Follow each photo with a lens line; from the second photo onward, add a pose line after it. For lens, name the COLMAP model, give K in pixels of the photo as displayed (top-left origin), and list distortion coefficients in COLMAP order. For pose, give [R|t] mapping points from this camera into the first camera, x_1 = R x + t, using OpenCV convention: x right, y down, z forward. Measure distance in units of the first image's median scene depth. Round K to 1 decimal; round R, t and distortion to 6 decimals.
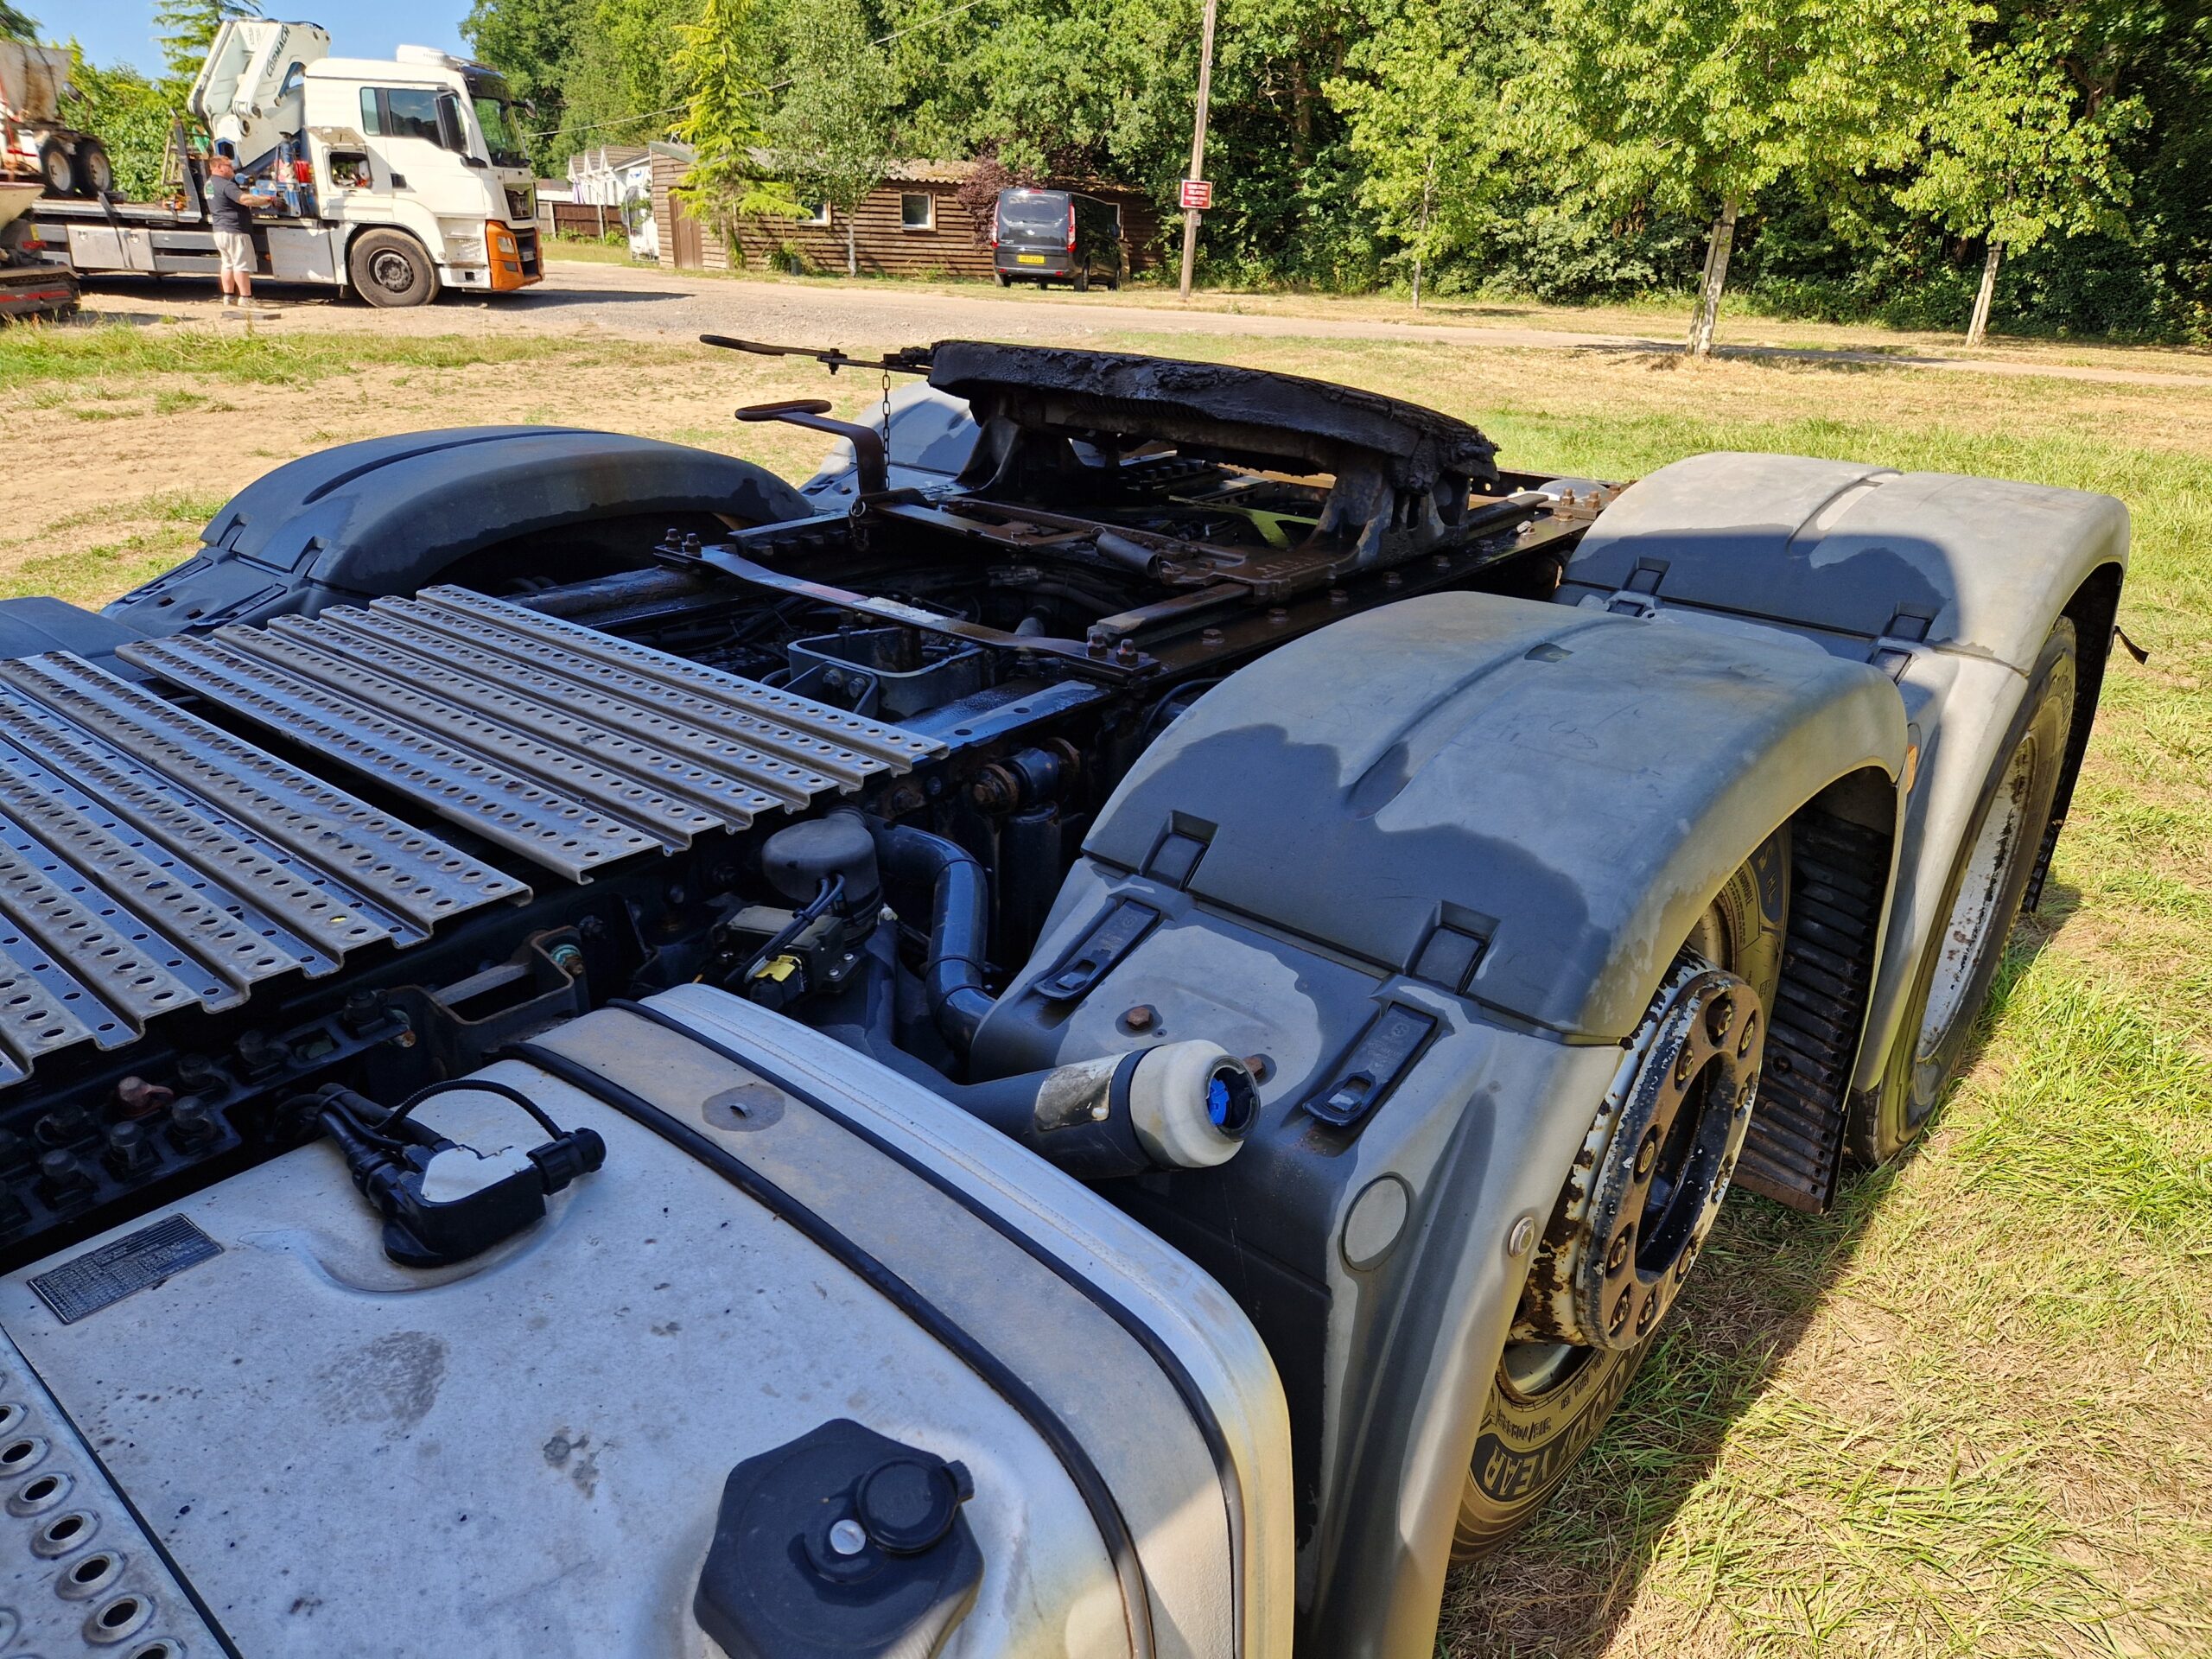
lens RADIAL K [[1471.7, 0, 1108.7], [0, 1471.7, 843.9], [0, 0, 1]] dist [0.071211, -0.060507]
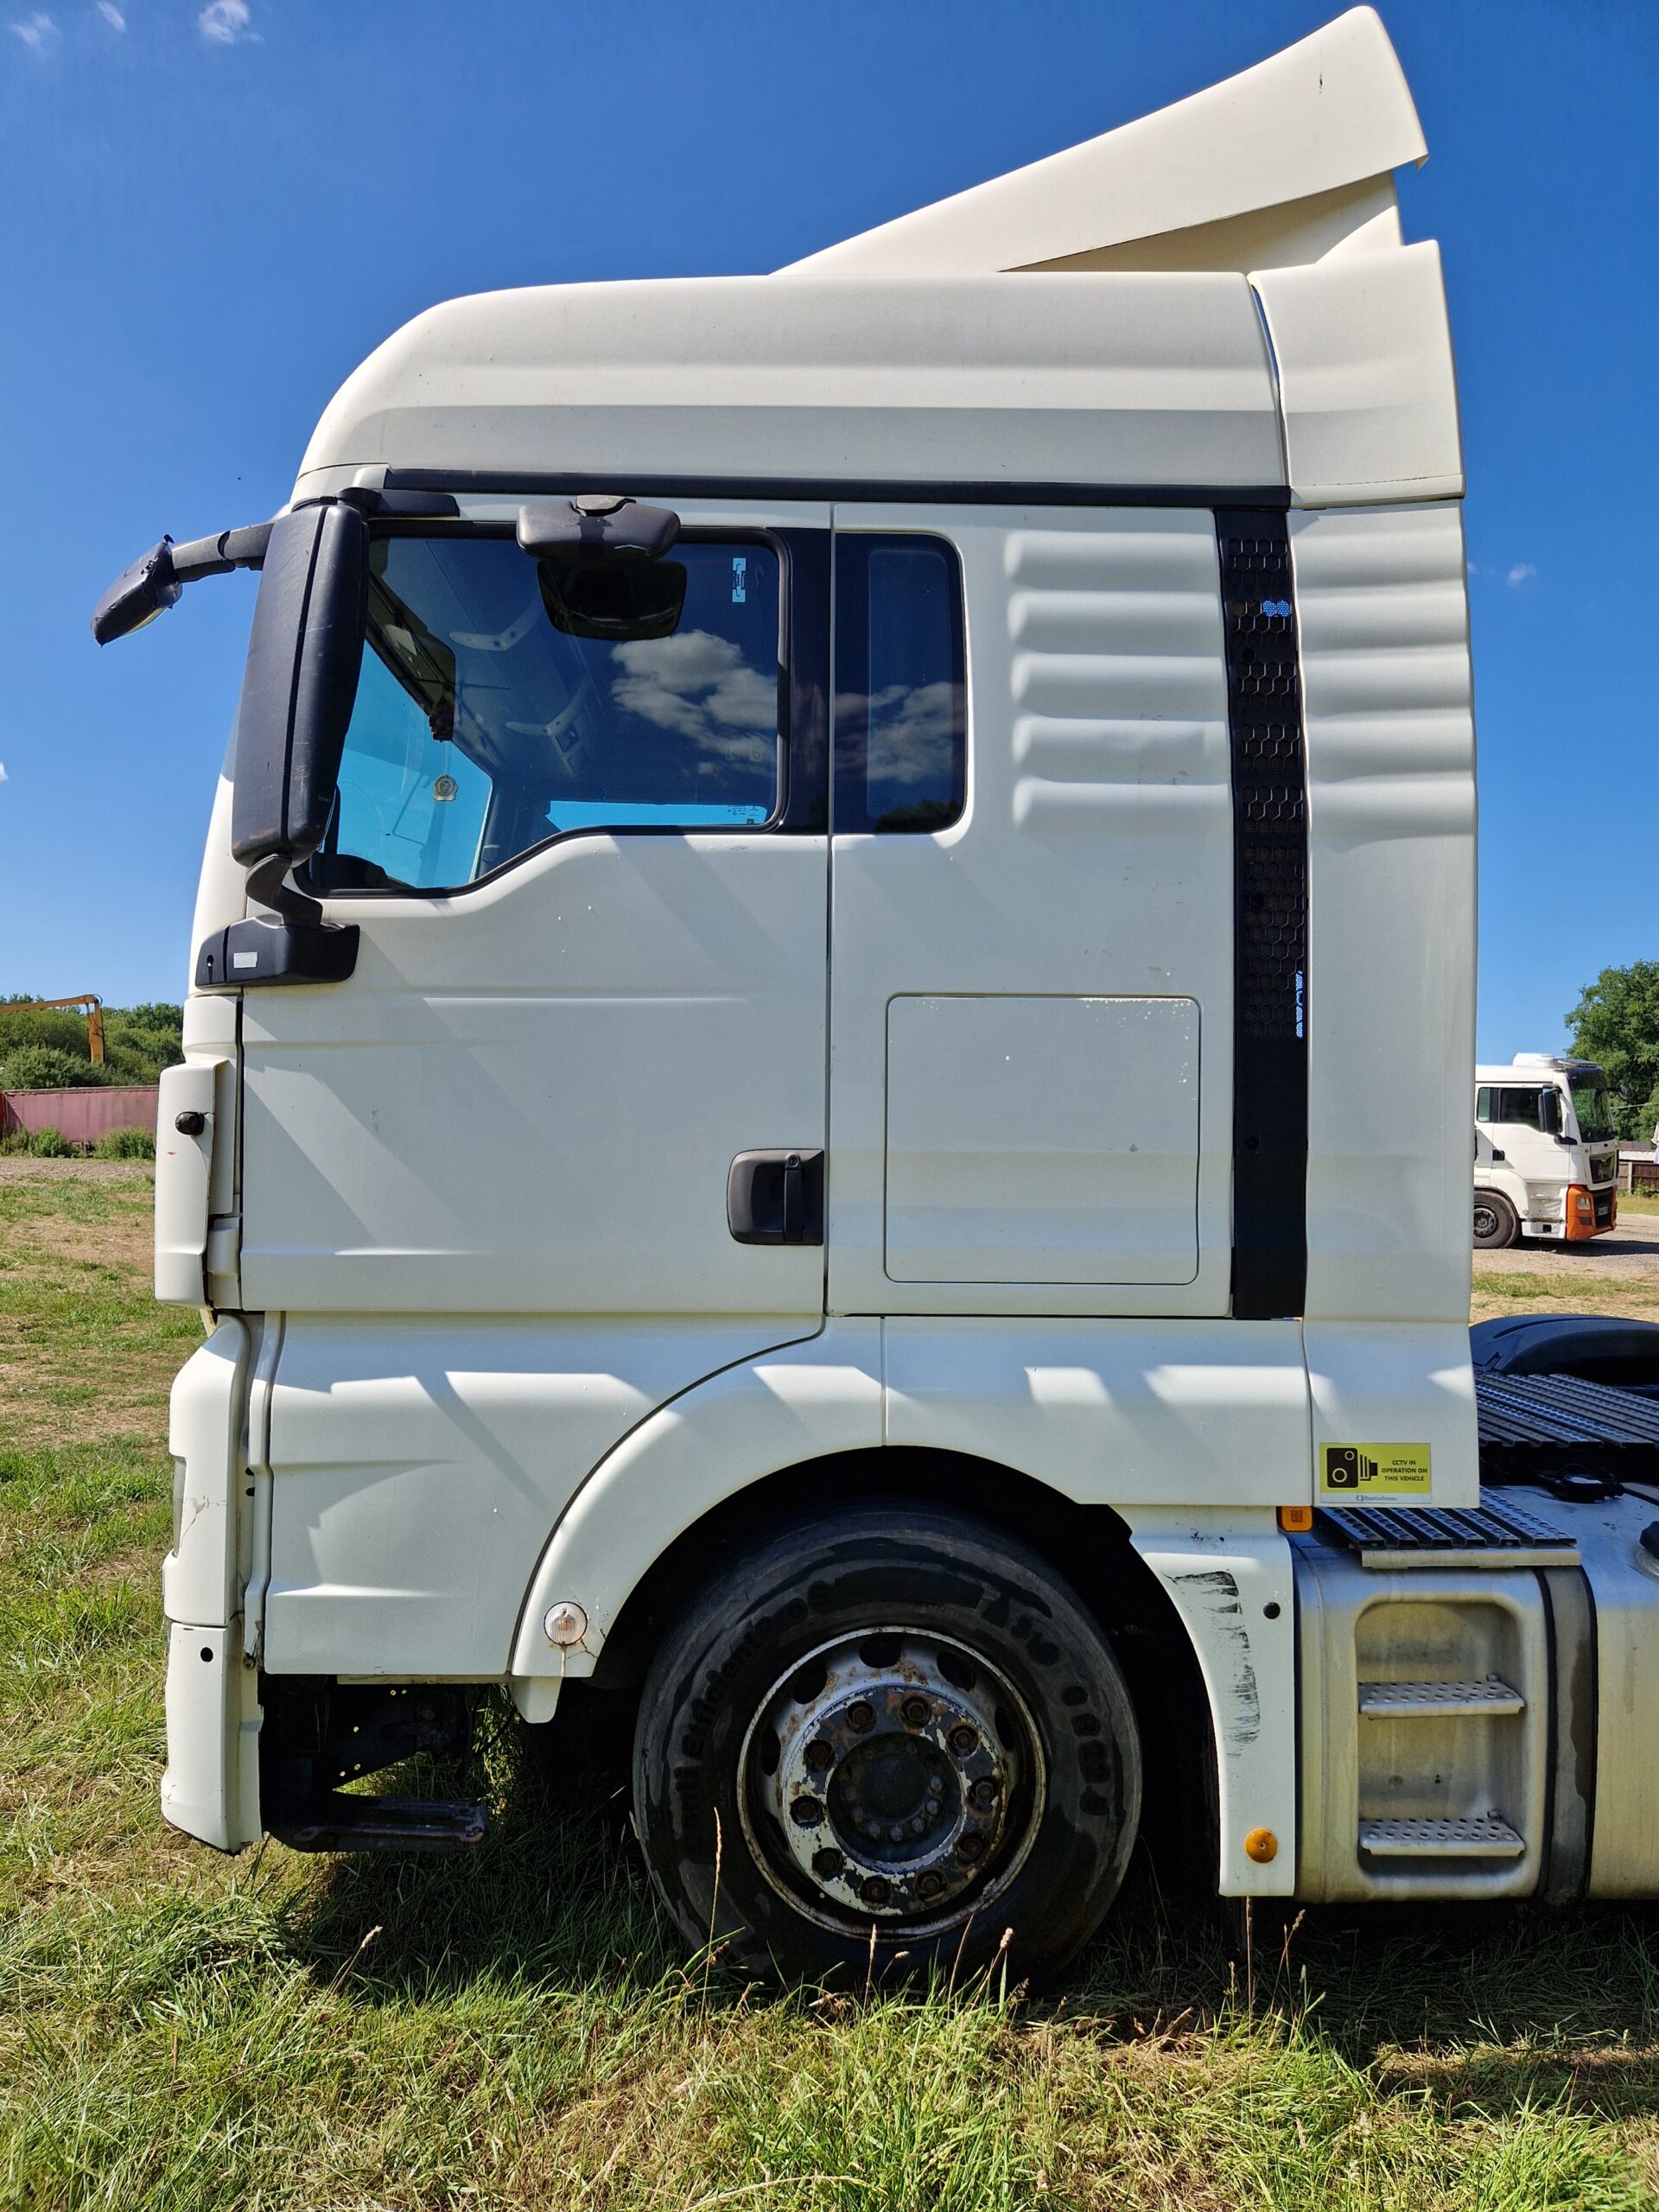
lens RADIAL K [[1471.7, 0, 822.5], [0, 1471.7, 1112.4], [0, 0, 1]] dist [0.071211, -0.060507]
pose [[0.678023, -0.013529, -0.734916, 0.049260], [-0.297616, 0.909155, -0.291312, 0.049823], [0.672093, 0.416239, 0.612401, -0.139127]]
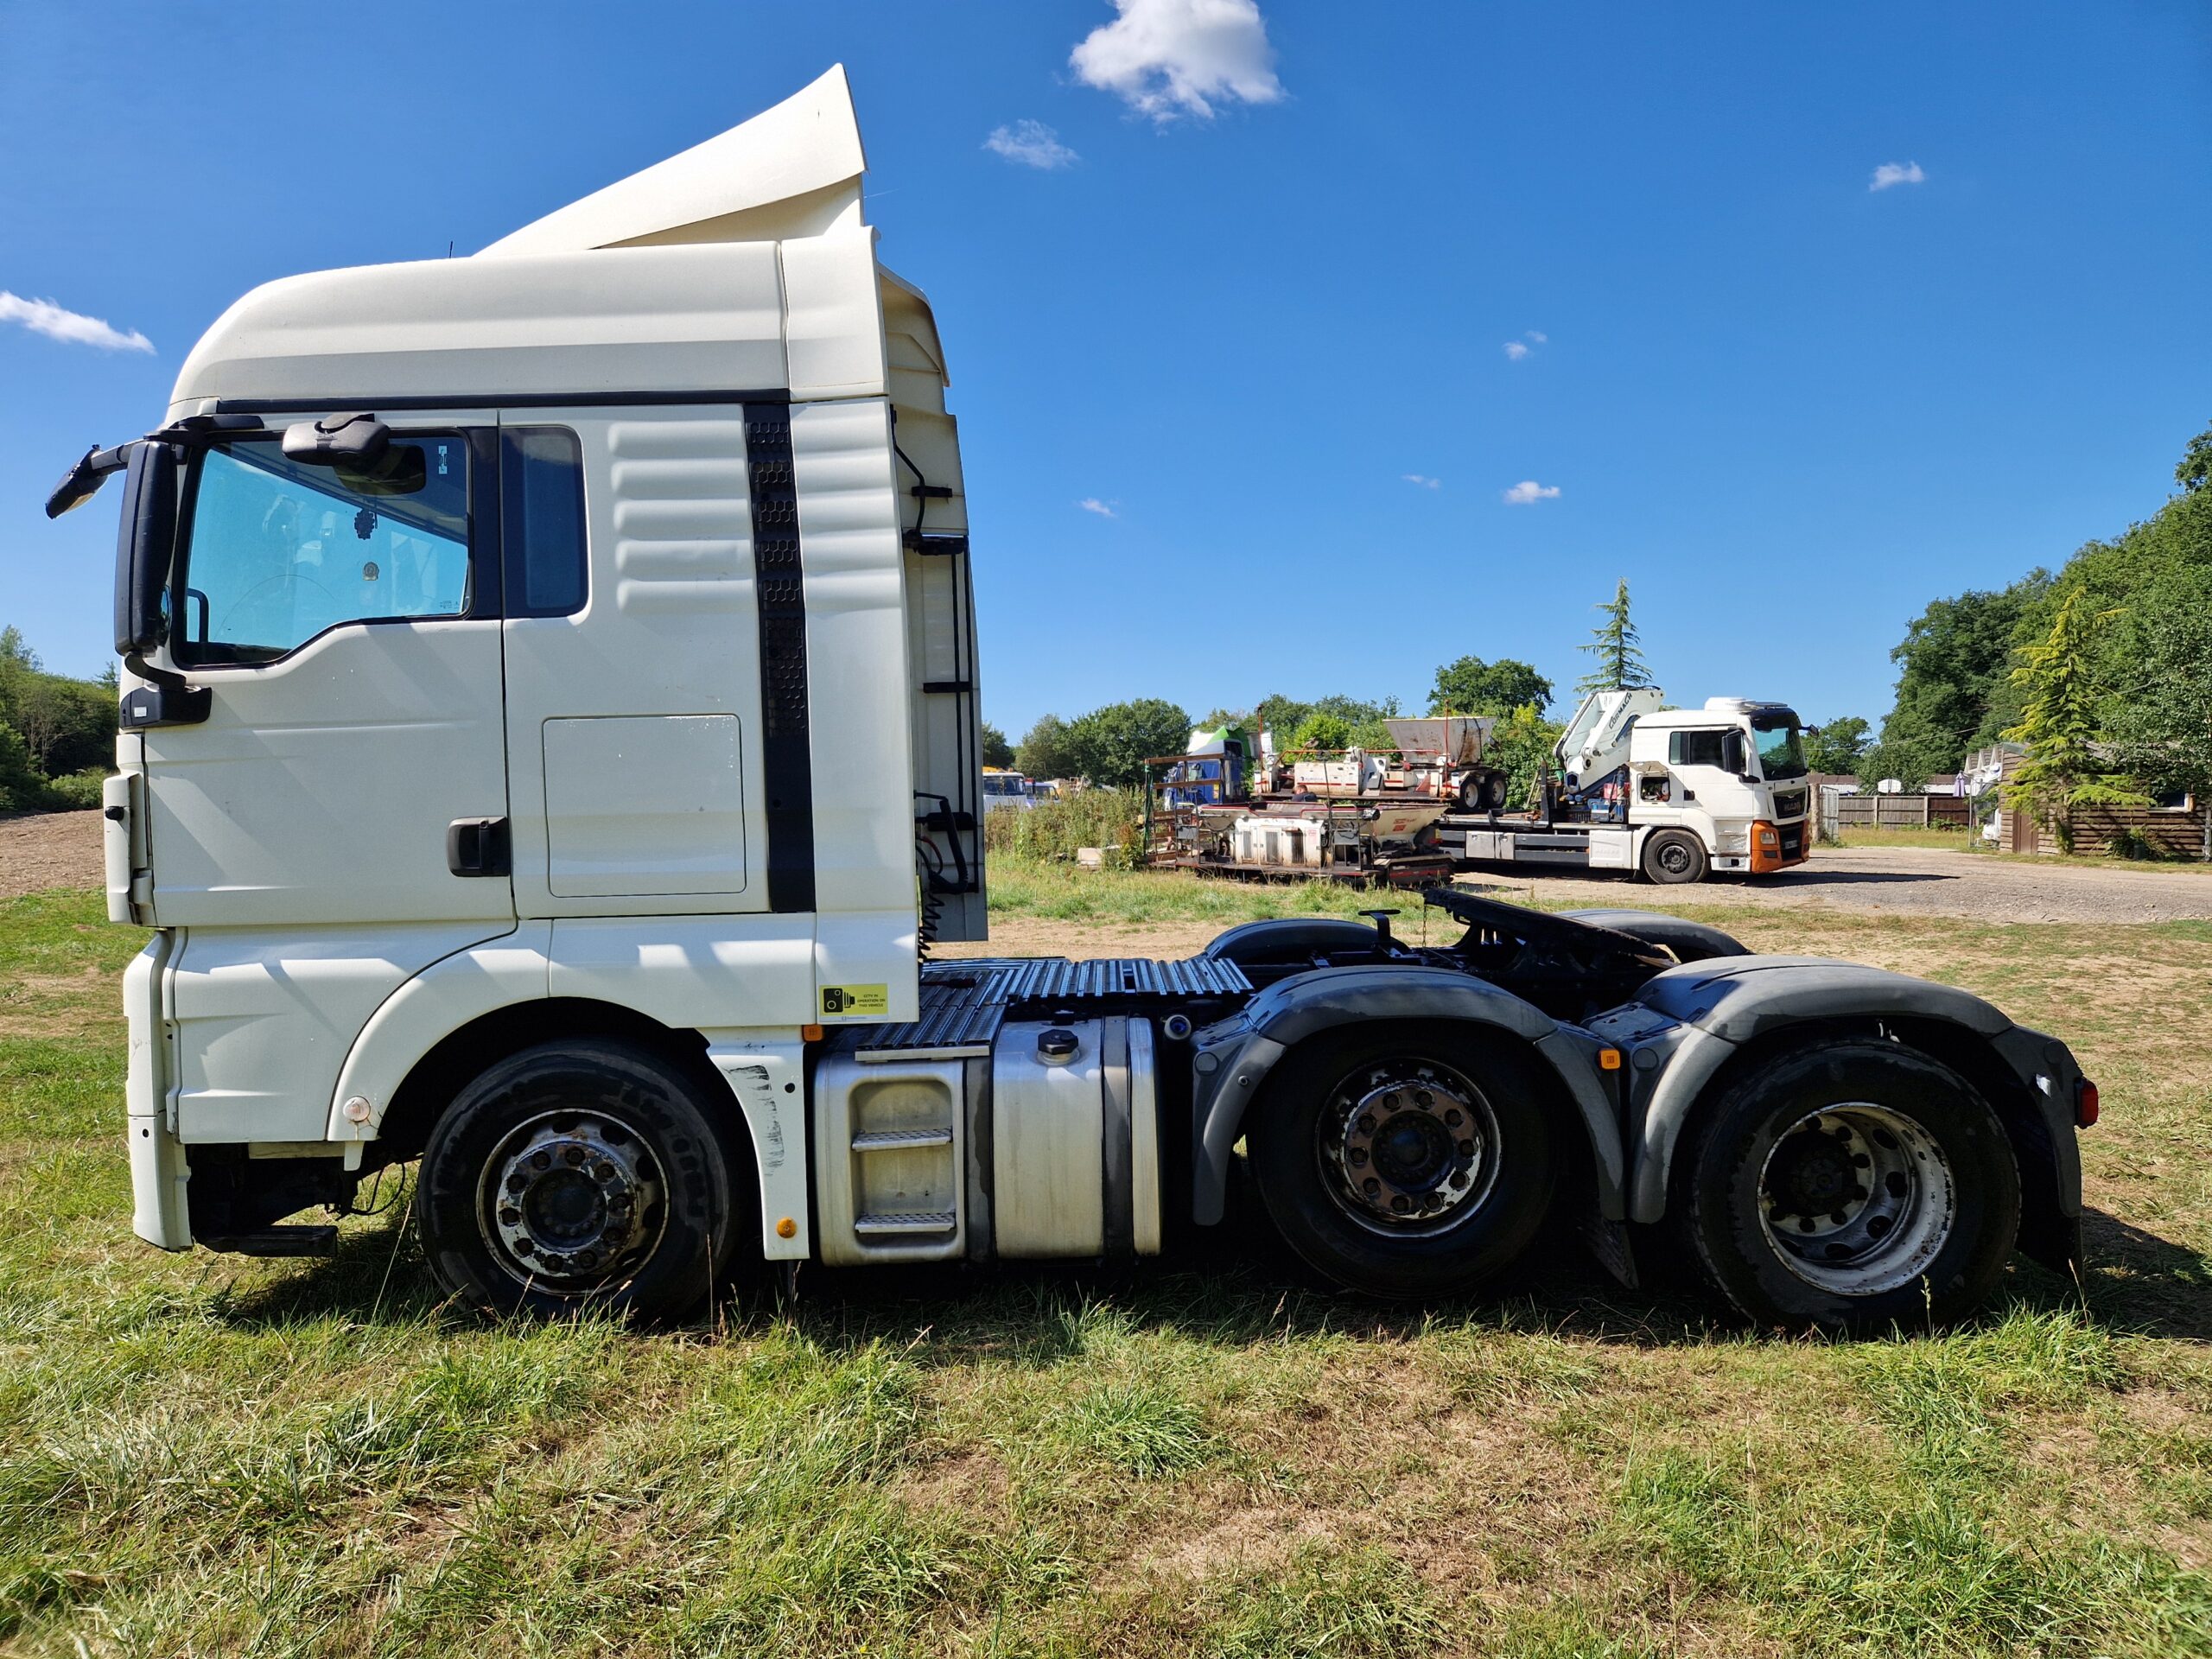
lens RADIAL K [[1471.7, 0, 1115.5], [0, 1471.7, 831.4], [0, 0, 1]] dist [0.071211, -0.060507]
pose [[0.649614, -0.007088, -0.760231, 0.193054], [-0.276650, 0.929199, -0.245060, 0.043823], [0.708143, 0.369512, 0.601660, -0.120188]]
